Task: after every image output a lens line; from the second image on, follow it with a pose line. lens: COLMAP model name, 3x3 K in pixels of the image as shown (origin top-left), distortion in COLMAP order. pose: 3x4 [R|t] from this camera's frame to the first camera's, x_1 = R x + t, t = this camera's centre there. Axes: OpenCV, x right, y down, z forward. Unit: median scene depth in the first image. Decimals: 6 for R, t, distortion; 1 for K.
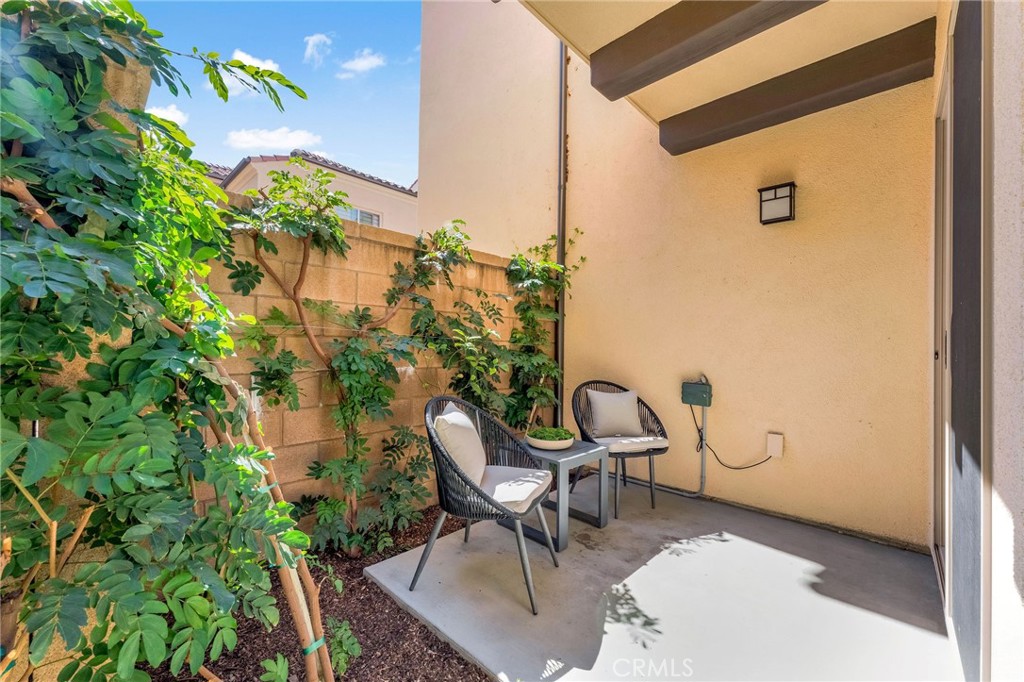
lens RADIAL K [[415.3, 0, 511.8], [0, 415.3, 343.5], [0, 0, 1]] dist [0.002625, 0.000575]
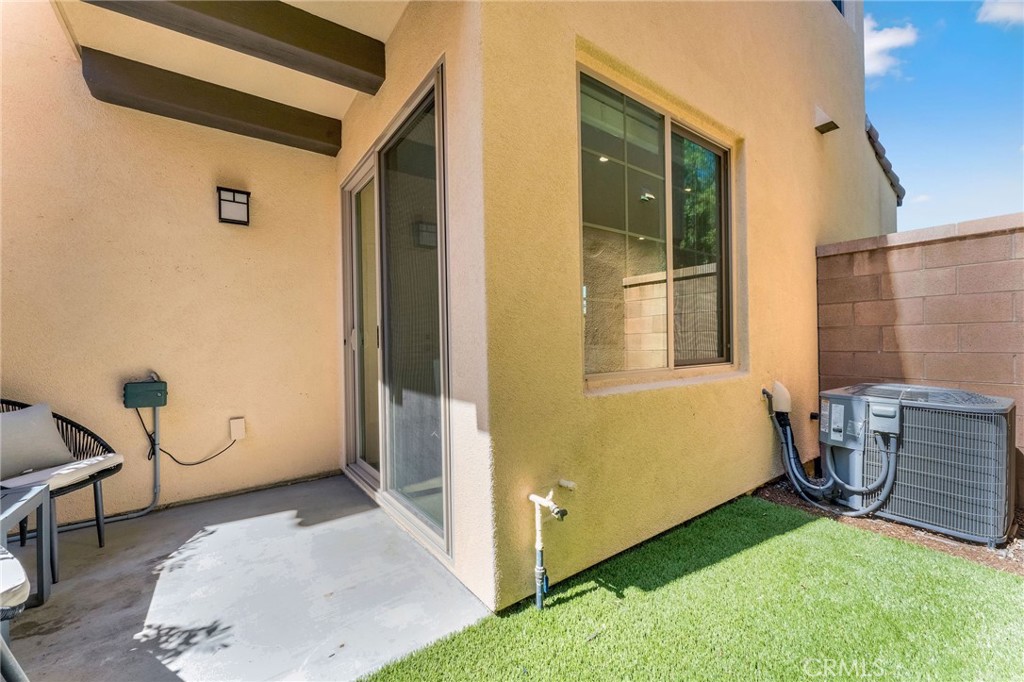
lens RADIAL K [[415.3, 0, 511.8], [0, 415.3, 343.5], [0, 0, 1]] dist [0.002625, 0.000575]
pose [[0.163443, -0.021909, 0.986309, -0.326887], [0.012047, 0.999723, 0.020210, 0.007692], [-0.986479, 0.008579, 0.163662, 0.115136]]
